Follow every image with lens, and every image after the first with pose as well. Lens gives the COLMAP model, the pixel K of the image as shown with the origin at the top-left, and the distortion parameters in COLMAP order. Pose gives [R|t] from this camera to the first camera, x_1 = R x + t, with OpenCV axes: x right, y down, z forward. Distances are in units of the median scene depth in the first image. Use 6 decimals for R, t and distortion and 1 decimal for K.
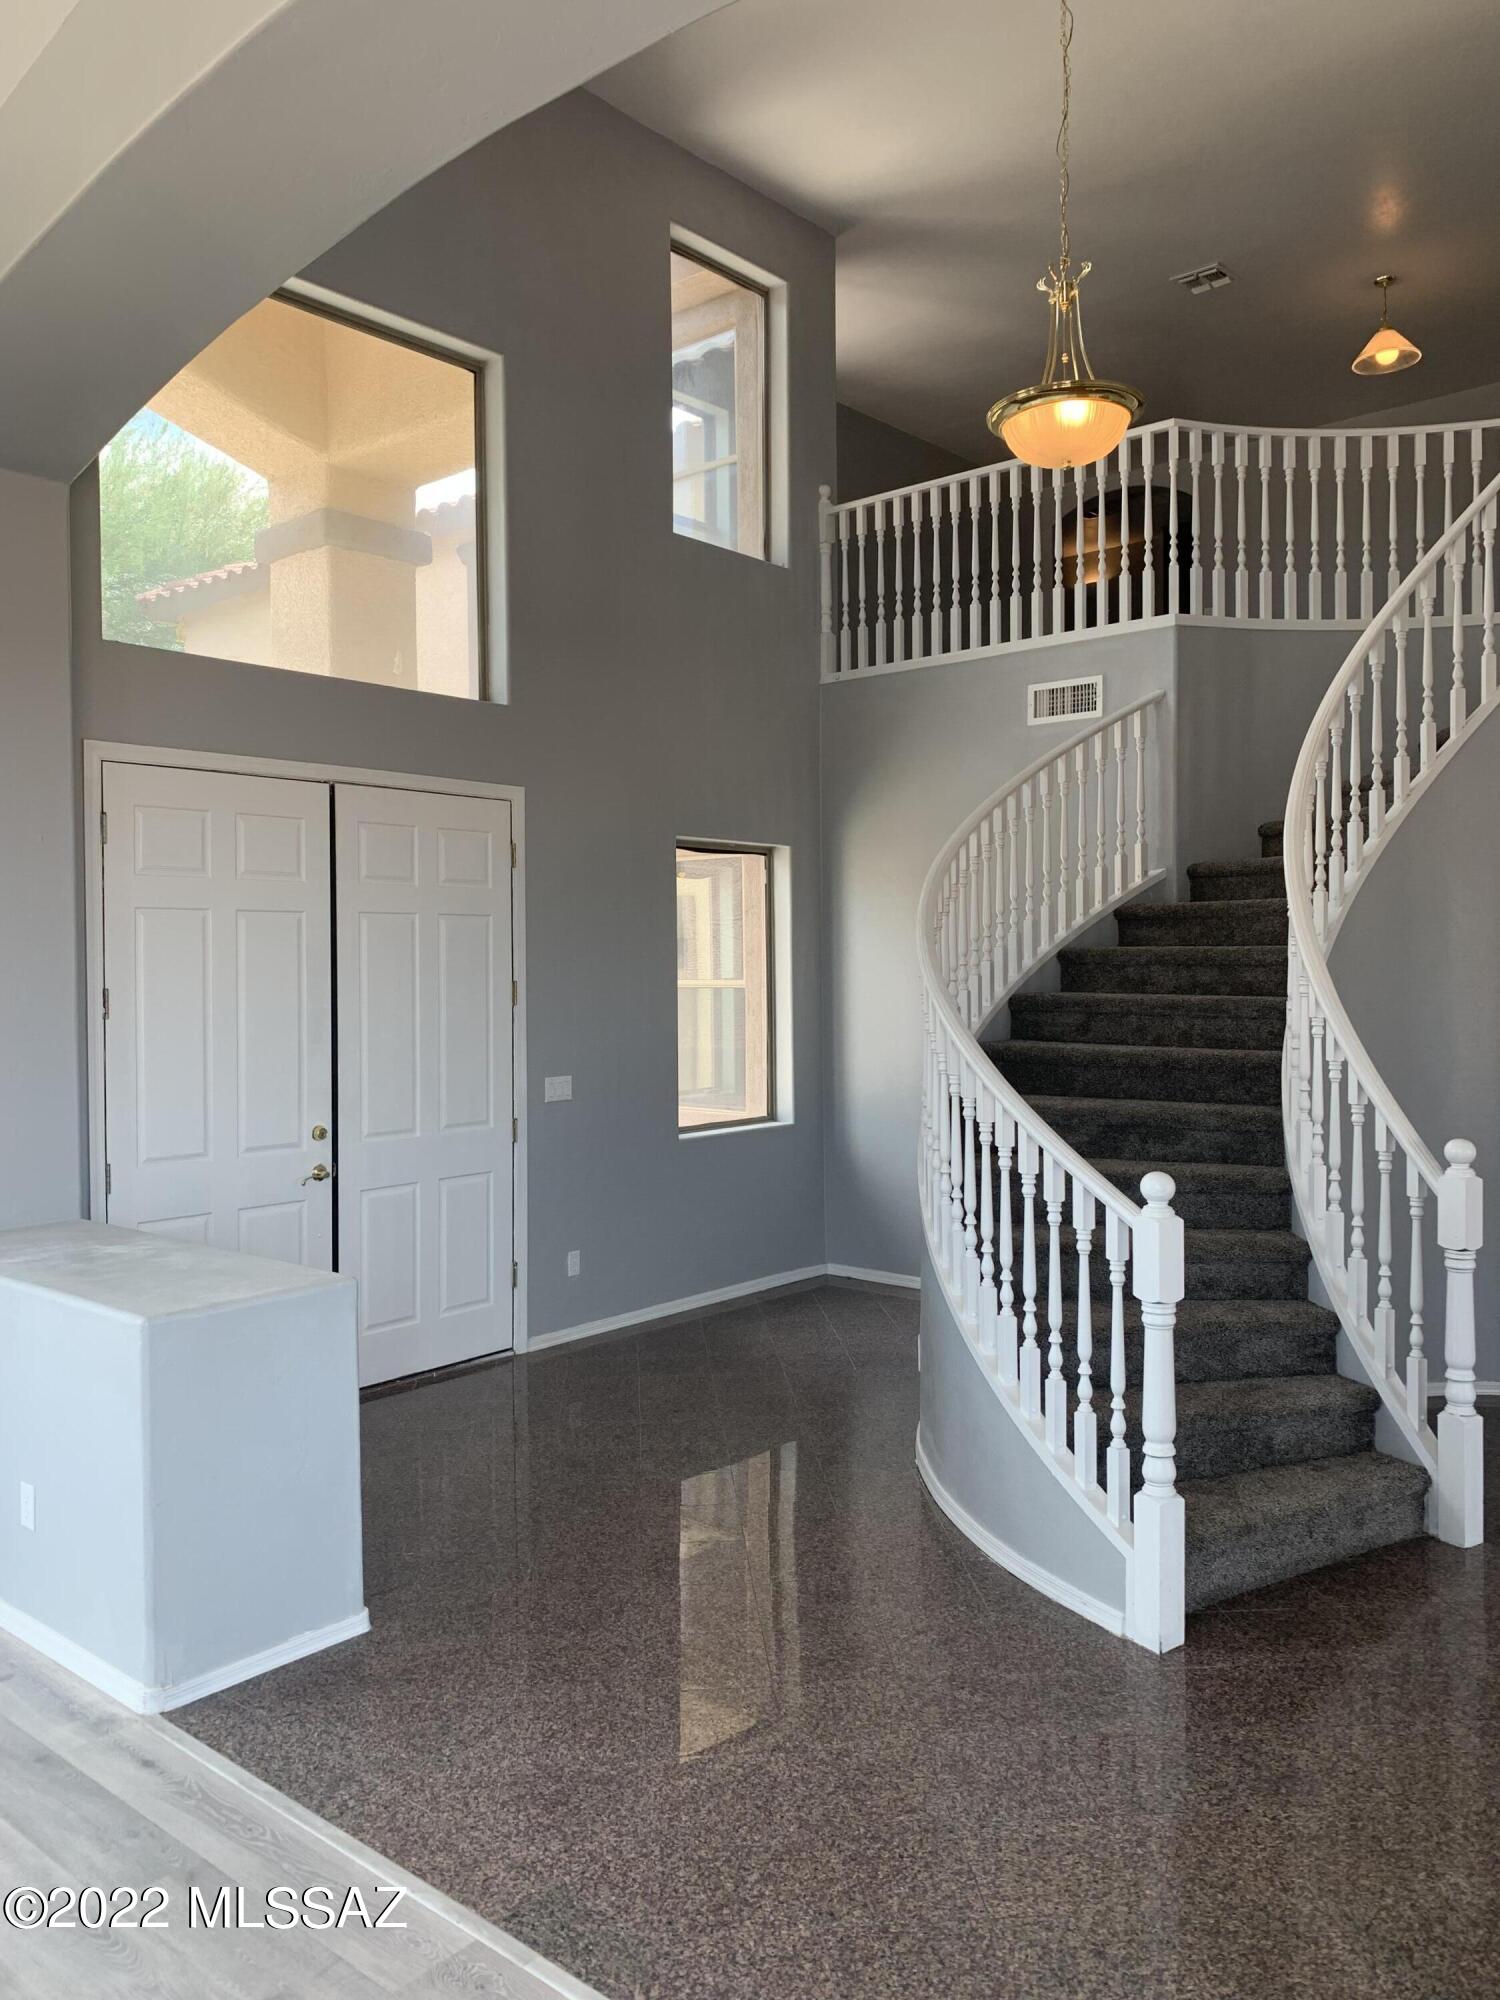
lens RADIAL K [[1545.1, 0, 749.8], [0, 1545.1, 990.2], [0, 0, 1]] dist [0.009643, -0.009086]
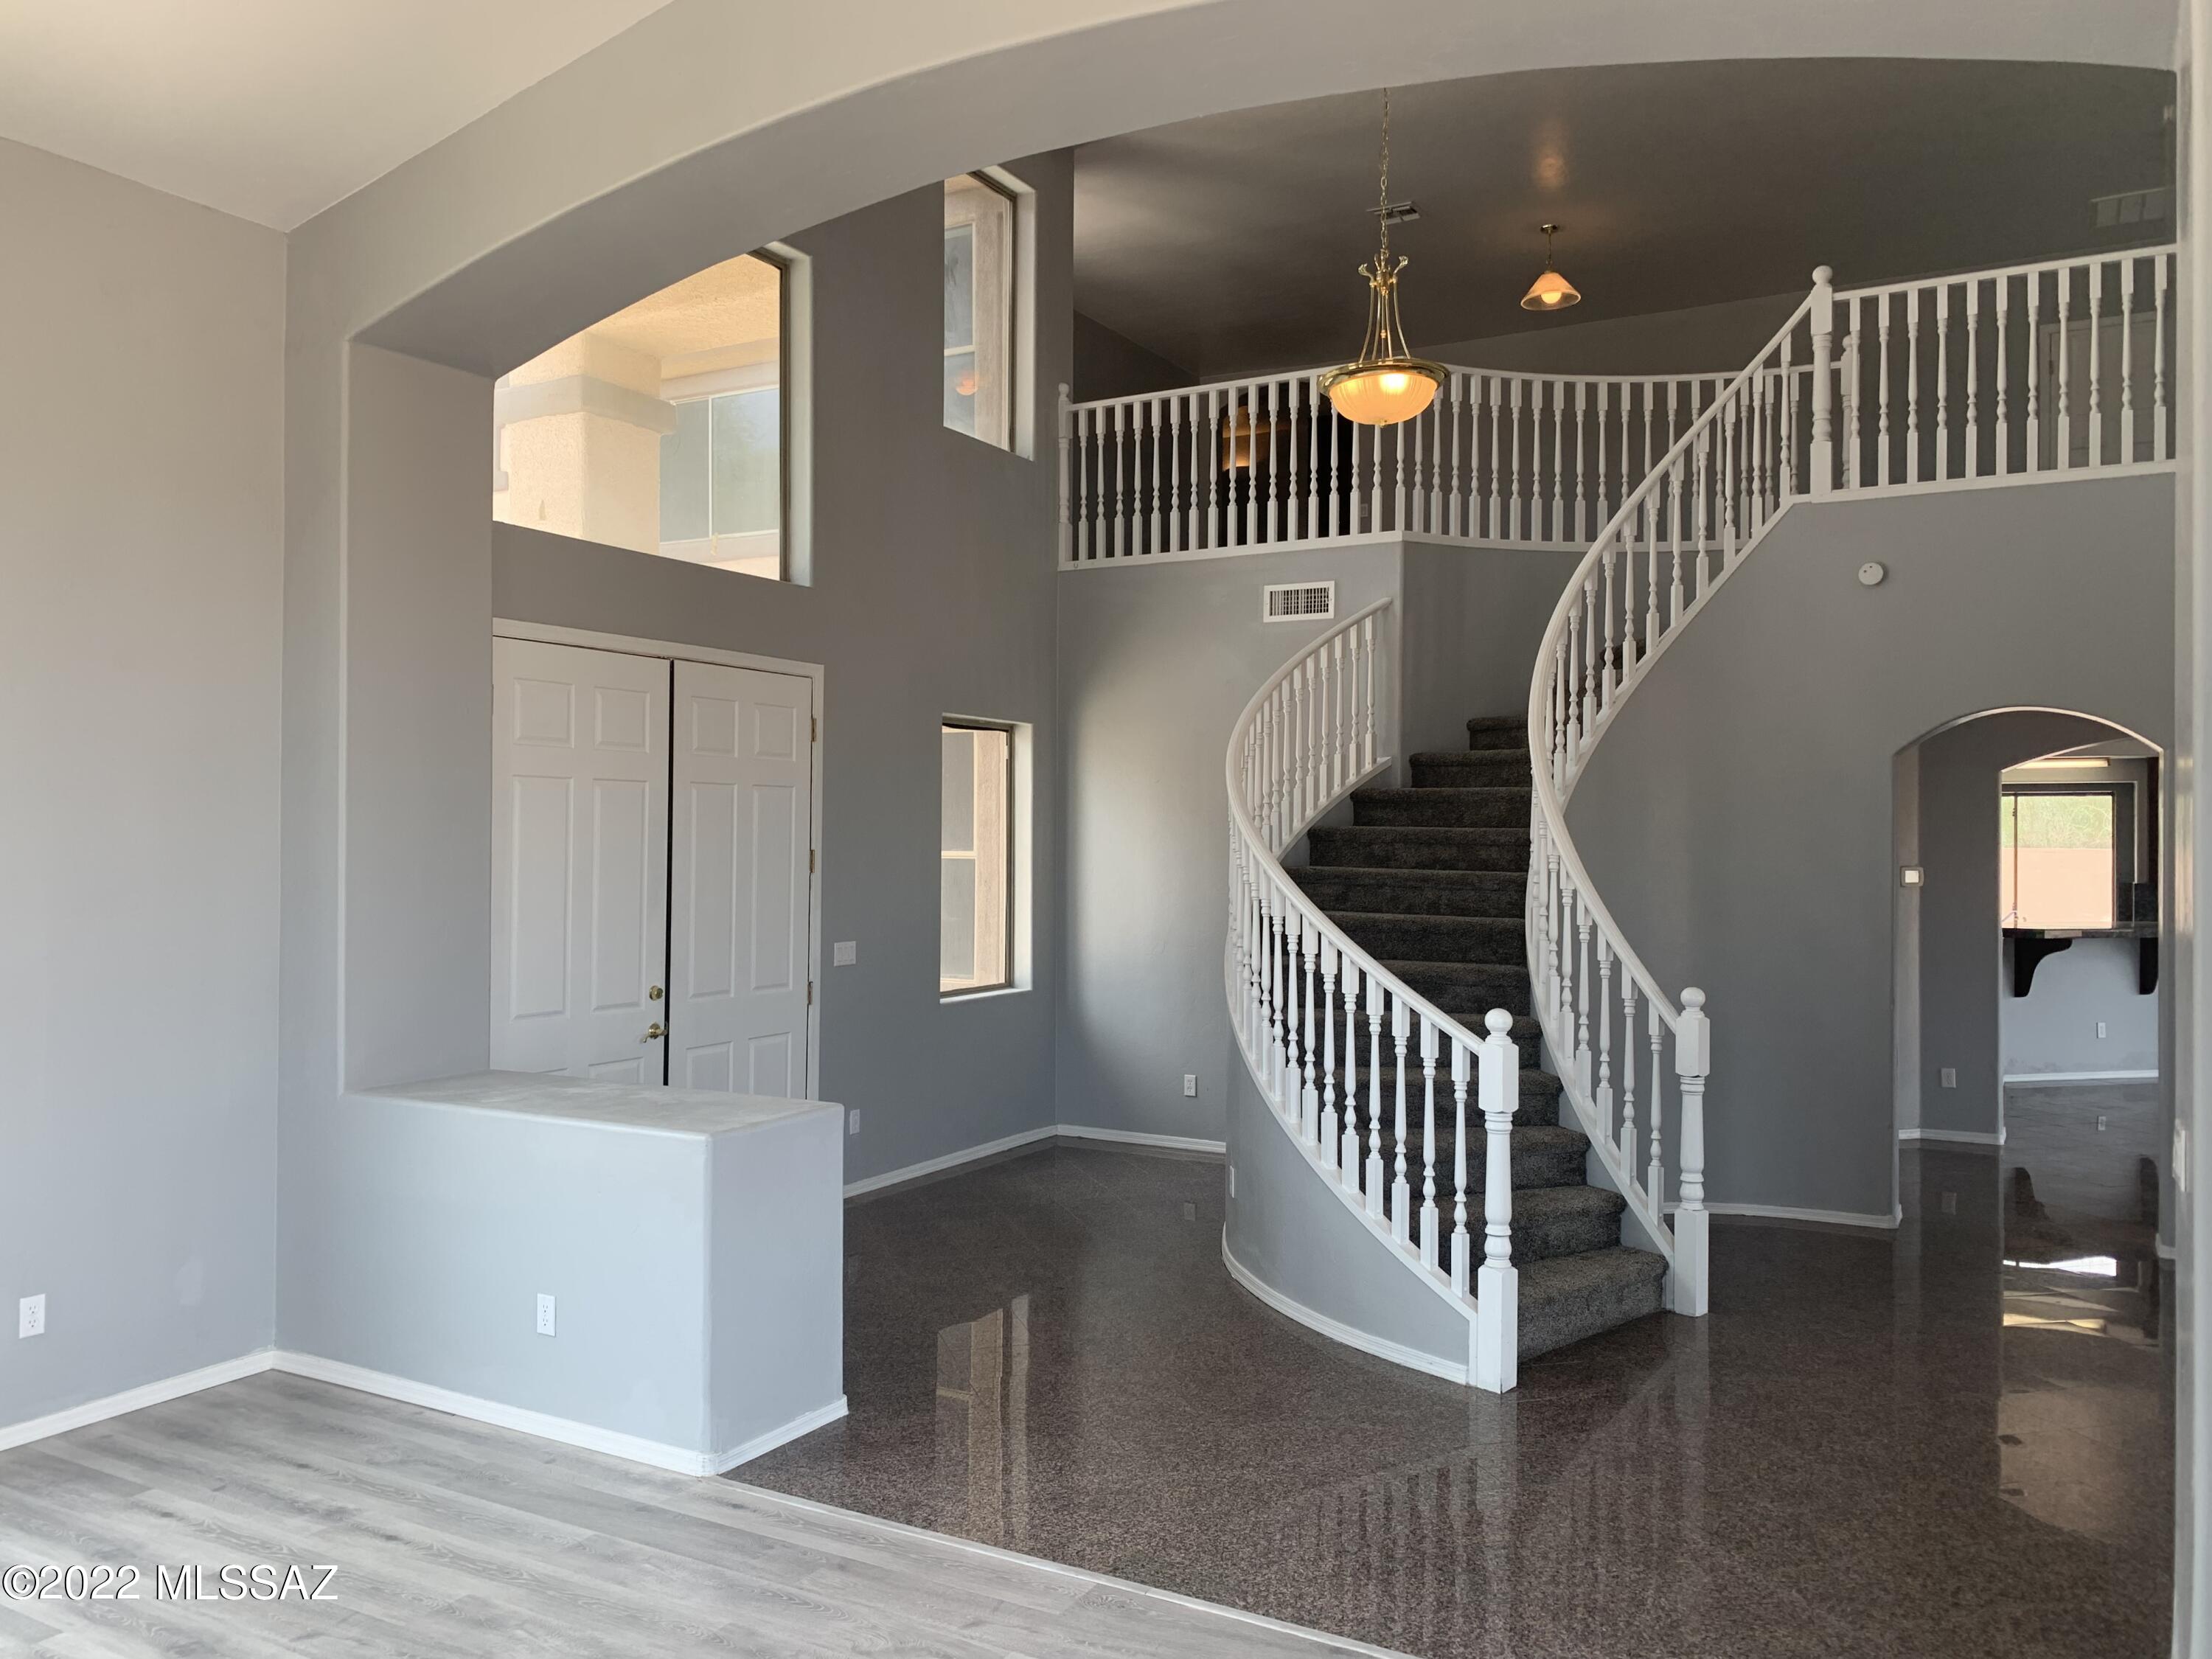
lens RADIAL K [[1690.7, 0, 1106.0], [0, 1690.7, 829.5], [0, 0, 1]] dist [0.066588, -0.137757]
pose [[0.980219, 0.015861, 0.197282, -0.206313], [-0.011621, 0.999676, -0.022630, 0.004437], [-0.197577, 0.019890, 0.980086, -0.187295]]
